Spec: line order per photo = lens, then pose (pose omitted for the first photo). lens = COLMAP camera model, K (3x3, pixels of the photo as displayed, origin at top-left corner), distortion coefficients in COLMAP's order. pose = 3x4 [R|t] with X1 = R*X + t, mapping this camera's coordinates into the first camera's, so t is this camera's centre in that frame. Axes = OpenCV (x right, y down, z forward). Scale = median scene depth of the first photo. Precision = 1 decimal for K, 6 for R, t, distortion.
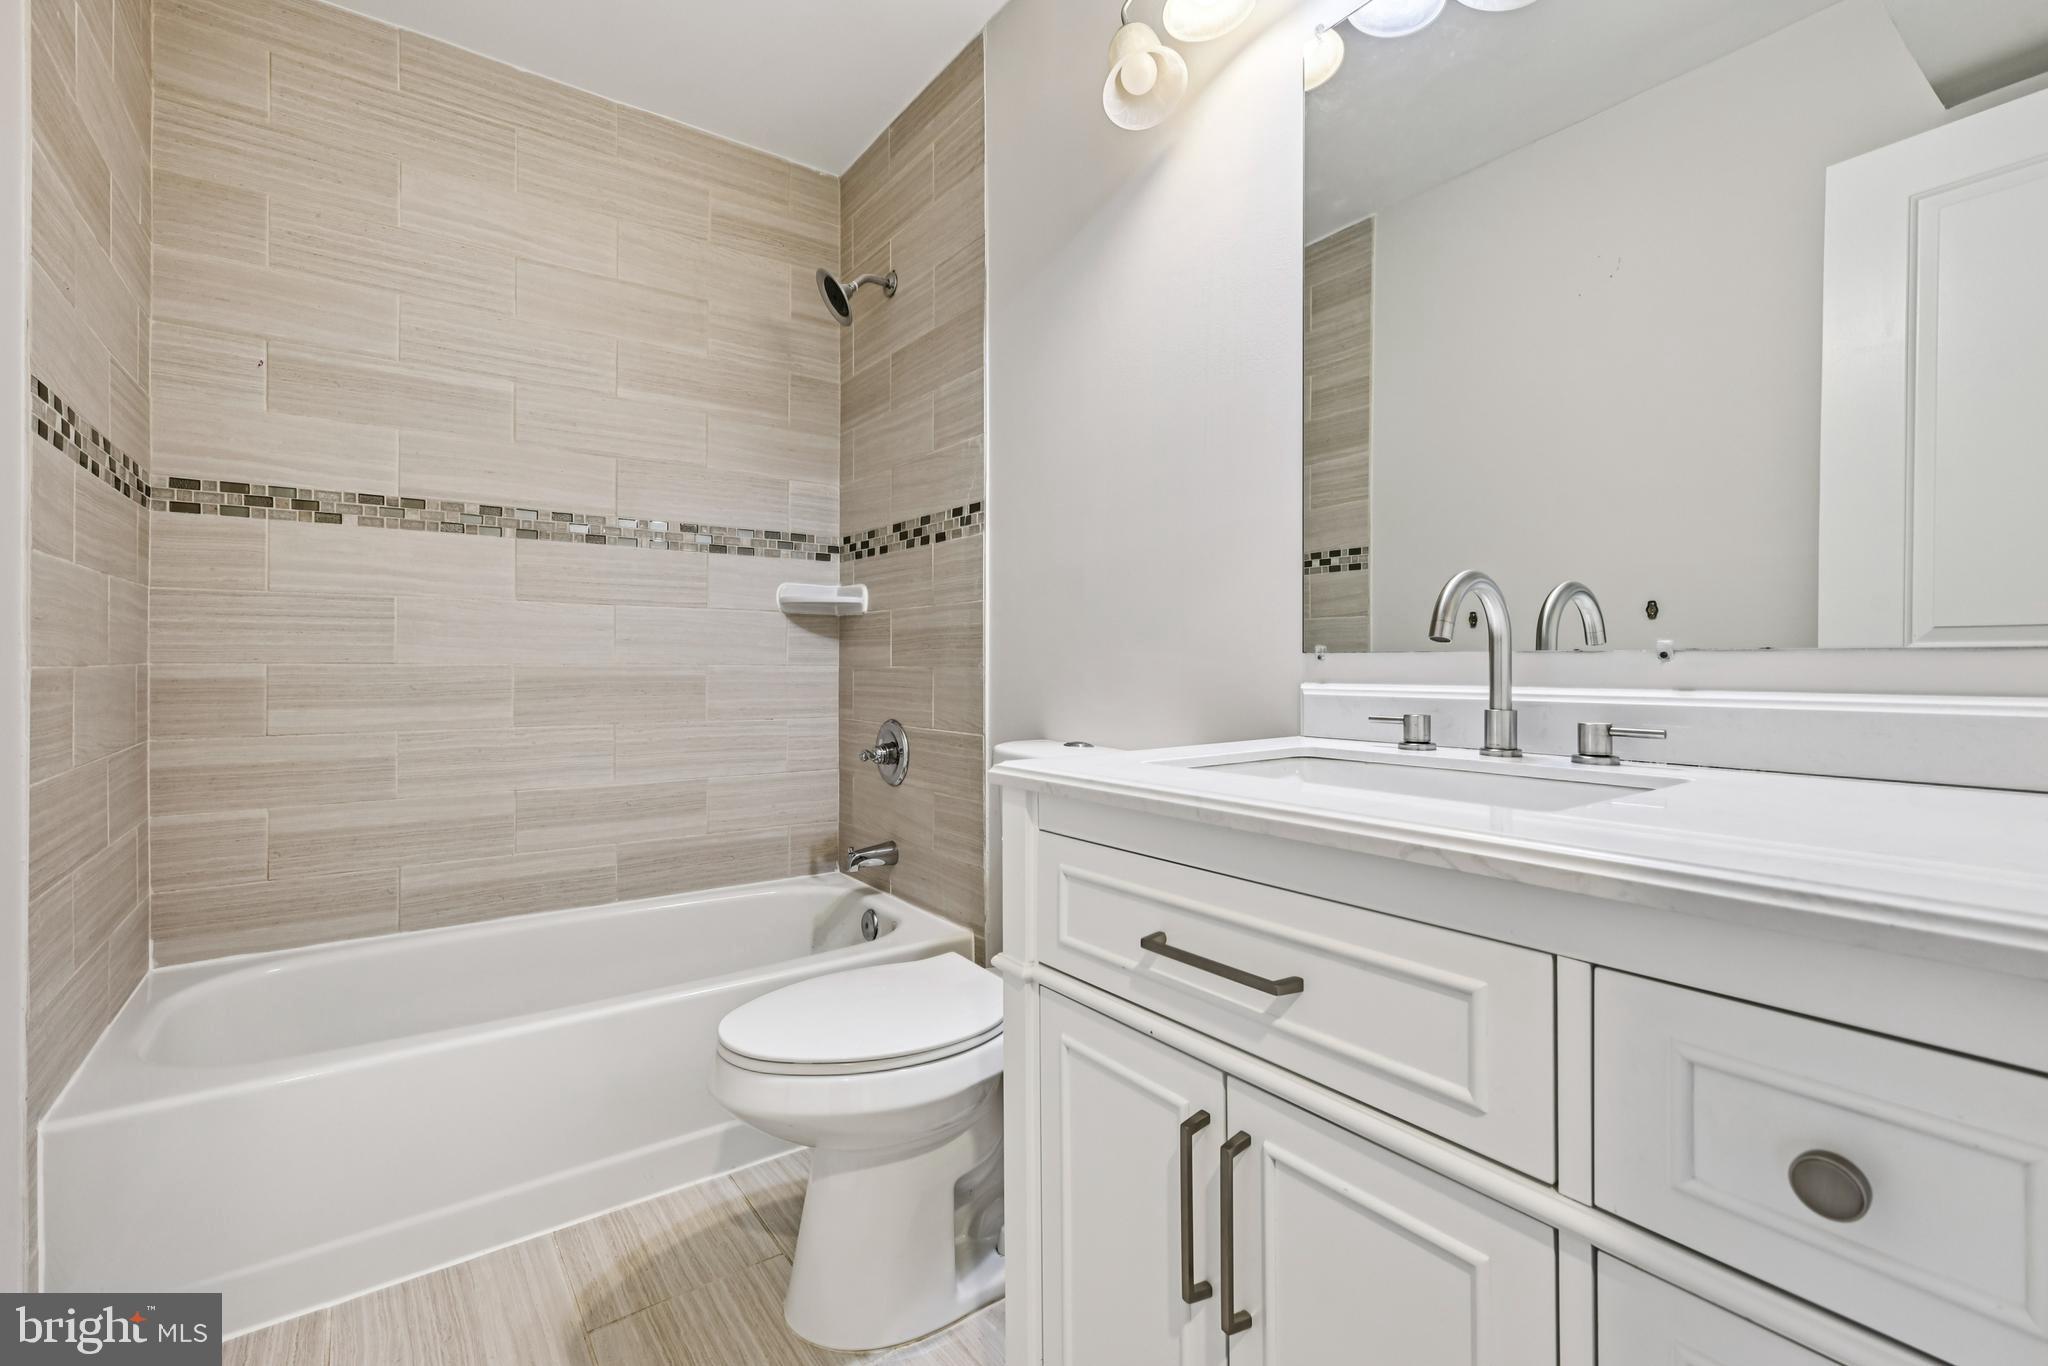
lens RADIAL K [[896.8, 0, 1016.6], [0, 896.8, 673.0], [0, 0, 1]] dist [0.001768, 0.000114]
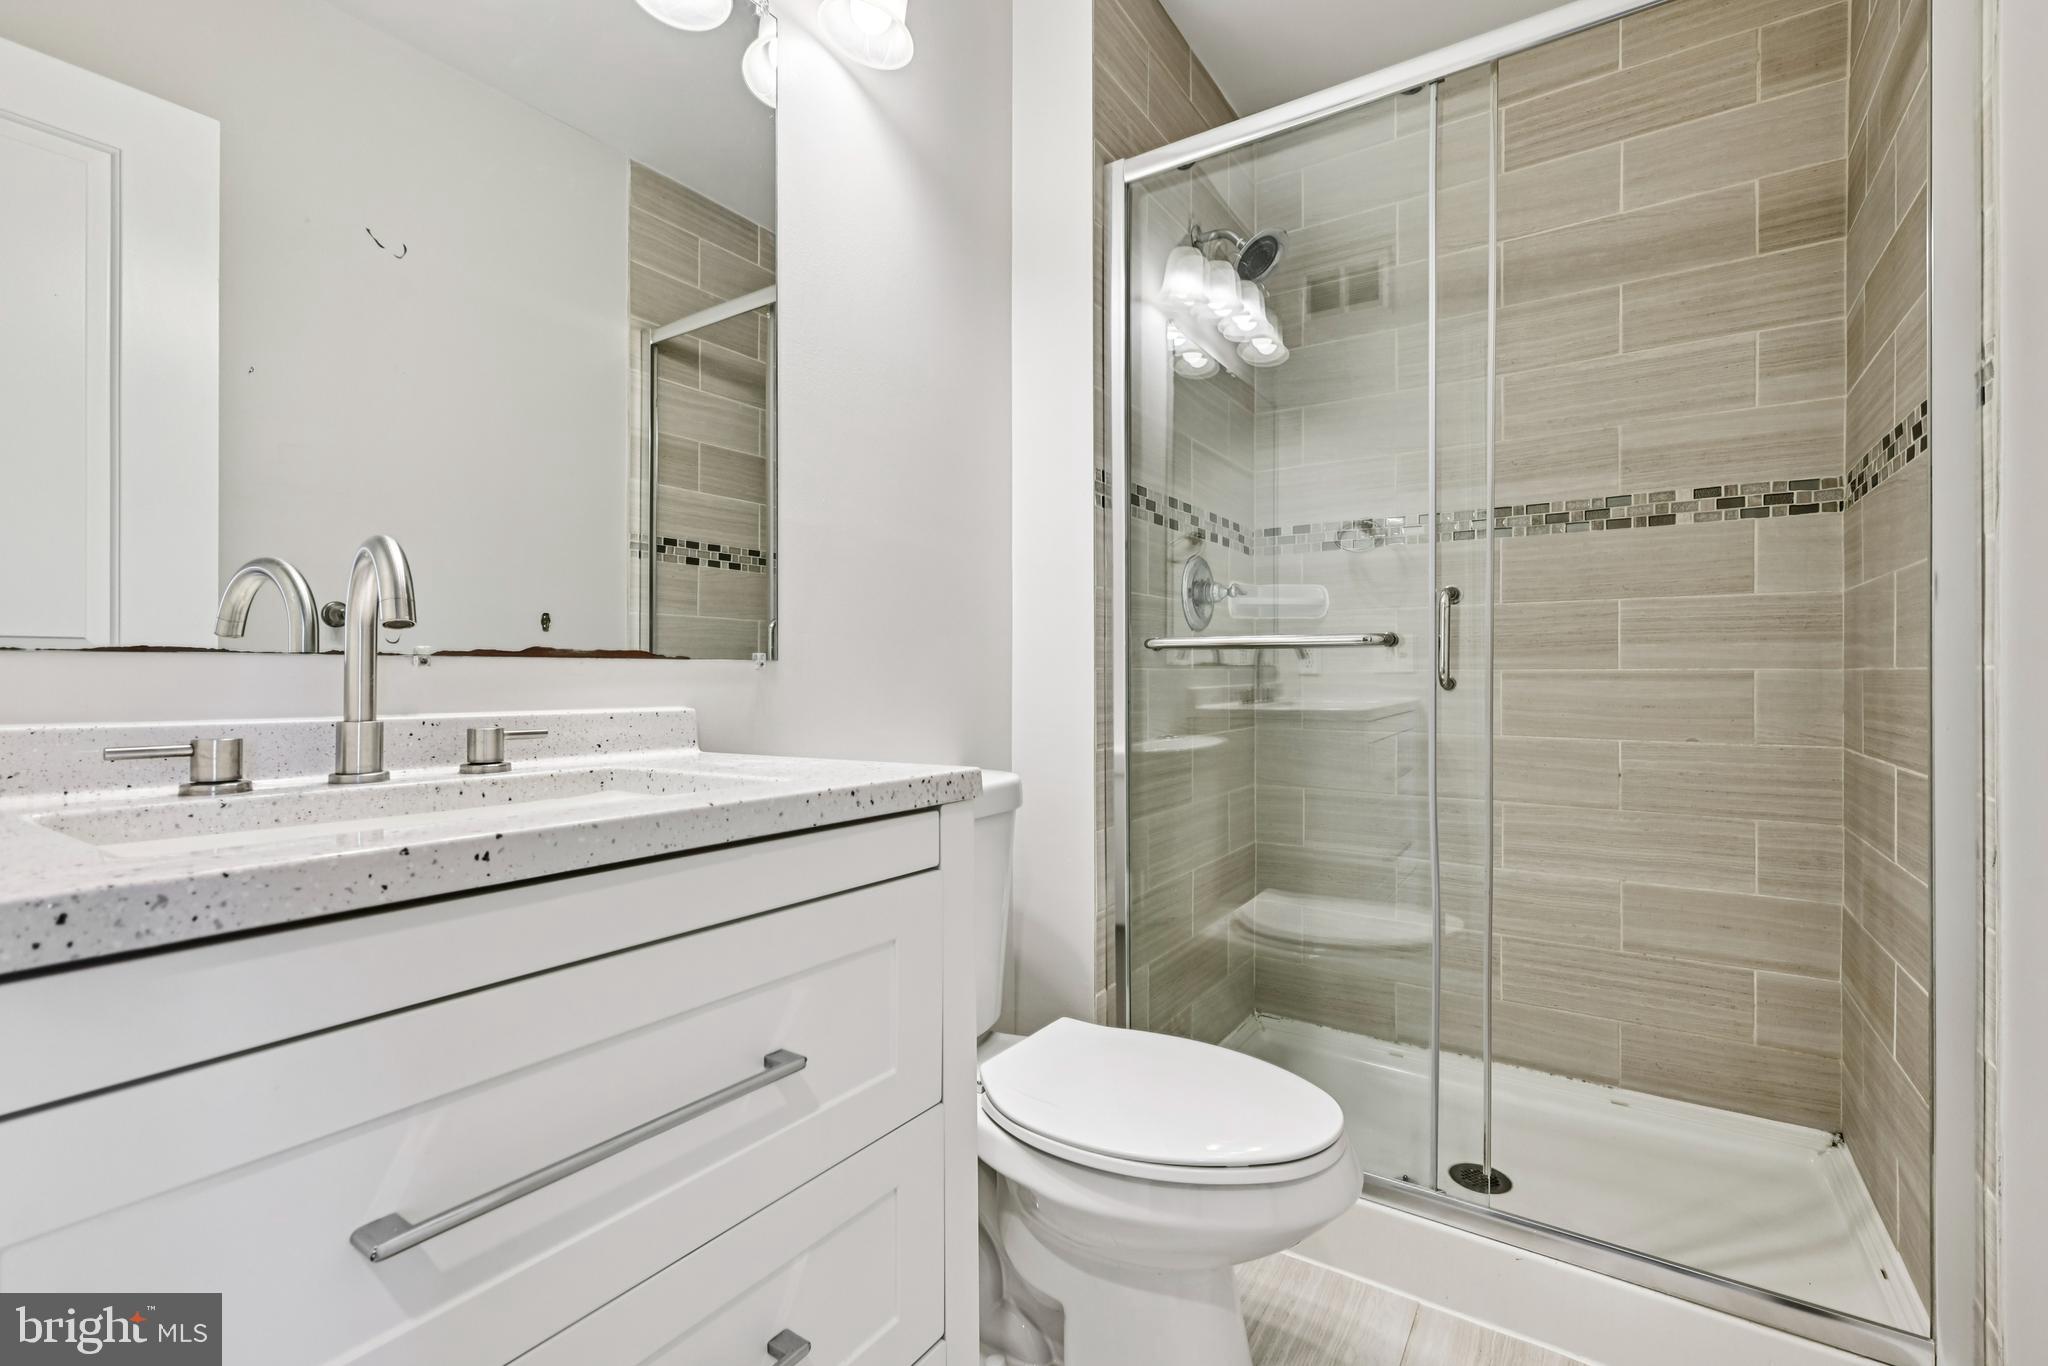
lens RADIAL K [[896.8, 0, 1019.1], [0, 896.8, 679.9], [0, 0, 1]] dist [0.001768, 0.000114]
pose [[-0.347067, -0.001365, 0.937839, -0.473532], [0.004746, 0.999984, 0.003212, 0.000902], [-0.937828, 0.005566, -0.347055, 0.781637]]
